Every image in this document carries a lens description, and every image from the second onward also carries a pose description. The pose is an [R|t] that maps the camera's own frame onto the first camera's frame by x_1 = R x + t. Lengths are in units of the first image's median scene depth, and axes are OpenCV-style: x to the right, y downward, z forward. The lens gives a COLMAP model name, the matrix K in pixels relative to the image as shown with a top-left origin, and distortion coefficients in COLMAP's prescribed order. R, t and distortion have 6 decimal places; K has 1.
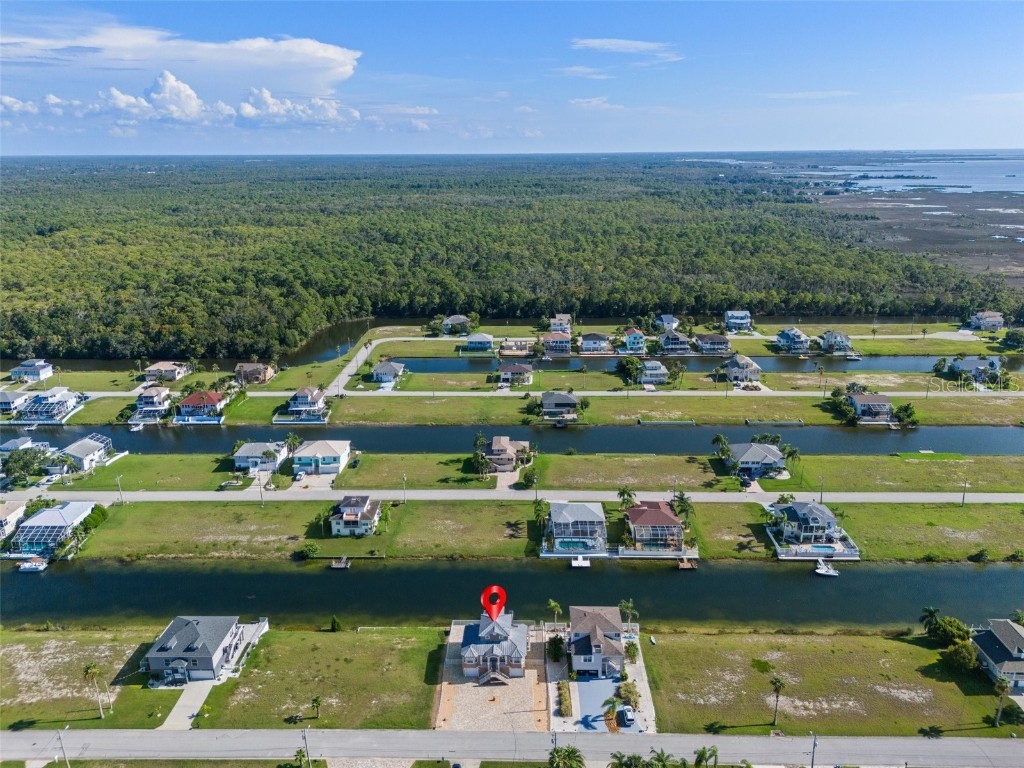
lens RADIAL K [[753.7, 0, 509.8], [0, 753.7, 382.5], [0, 0, 1]] dist [0.070984, -0.081305]
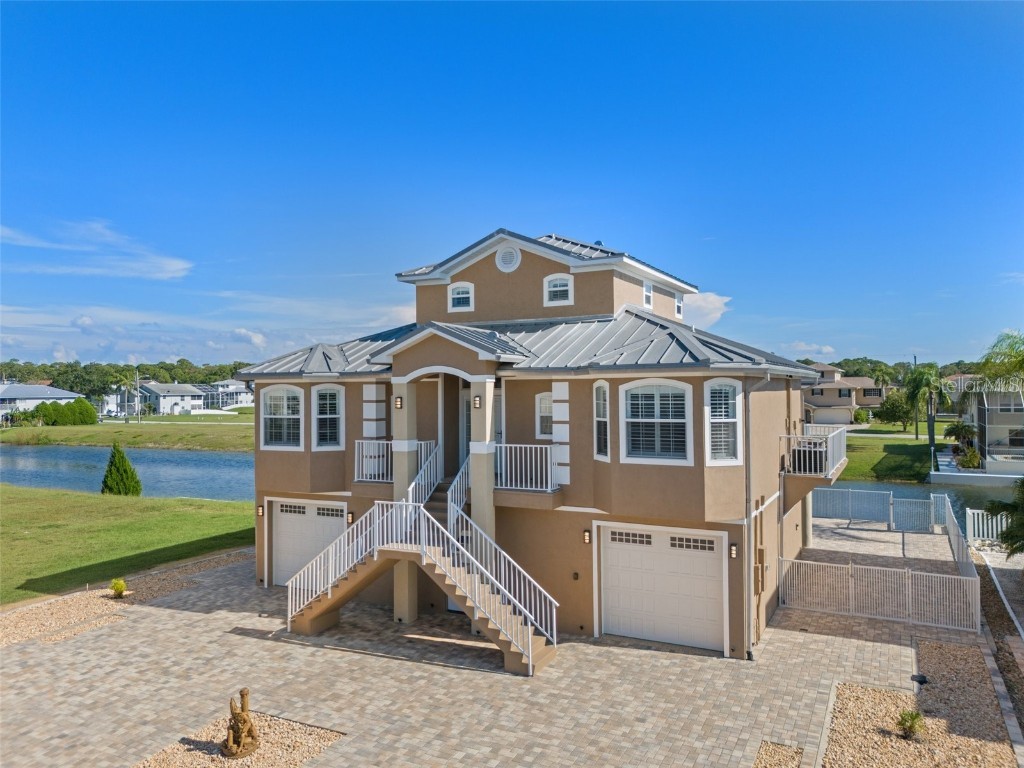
lens RADIAL K [[762.9, 0, 508.7], [0, 762.9, 385.5], [0, 0, 1]] dist [0.034141, -0.030372]
pose [[0.896762, -0.003277, -0.442502, 0.022117], [-0.127299, 0.955792, -0.265059, 0.243928], [0.423809, 0.294025, 0.856701, 0.571062]]
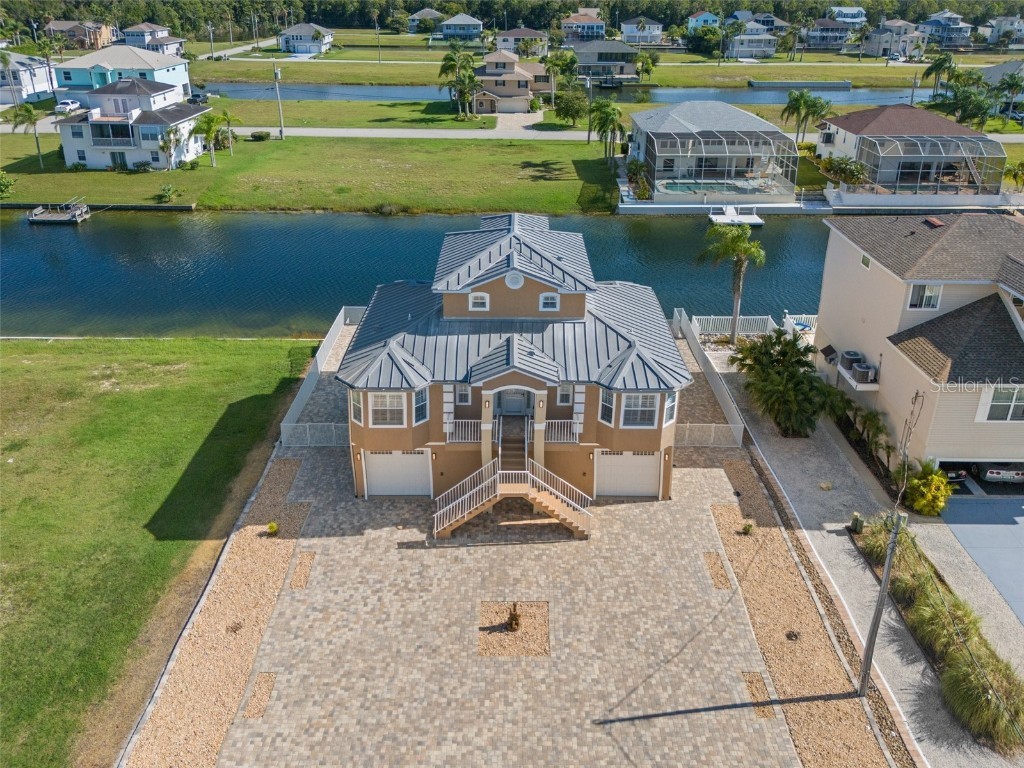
lens RADIAL K [[798.7, 0, 521.1], [0, 798.7, 296.0], [0, 0, 1]] dist [0.059828, -0.070259]
pose [[0.999558, 0.004955, 0.029312, -0.015754], [-0.007150, 0.997139, 0.075255, 0.203066], [-0.028855, -0.075432, 0.996733, 0.507481]]
